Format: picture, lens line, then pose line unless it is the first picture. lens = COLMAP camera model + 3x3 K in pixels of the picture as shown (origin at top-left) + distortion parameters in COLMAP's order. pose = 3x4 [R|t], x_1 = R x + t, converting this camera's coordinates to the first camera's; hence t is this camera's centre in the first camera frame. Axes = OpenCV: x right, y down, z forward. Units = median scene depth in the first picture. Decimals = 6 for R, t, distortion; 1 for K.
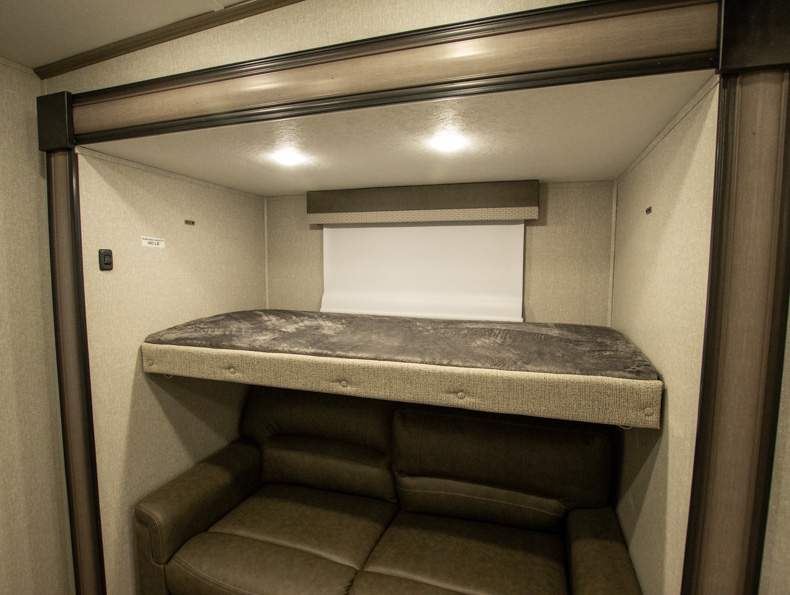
lens RADIAL K [[413.7, 0, 399.4], [0, 413.7, 303.2], [0, 0, 1]] dist [-0.028743, 0.002590]
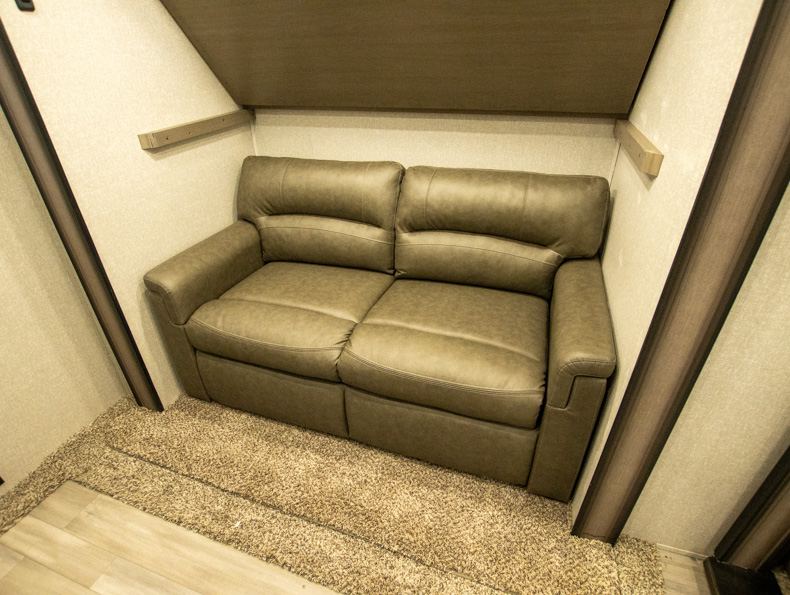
lens RADIAL K [[413.7, 0, 397.6], [0, 413.7, 296.0], [0, 0, 1]] dist [-0.028743, 0.002590]
pose [[0.999716, -0.019132, -0.014233, 0.023951], [0.023433, 0.898809, 0.437714, 0.100130], [0.004419, -0.437923, 0.899002, 0.030396]]
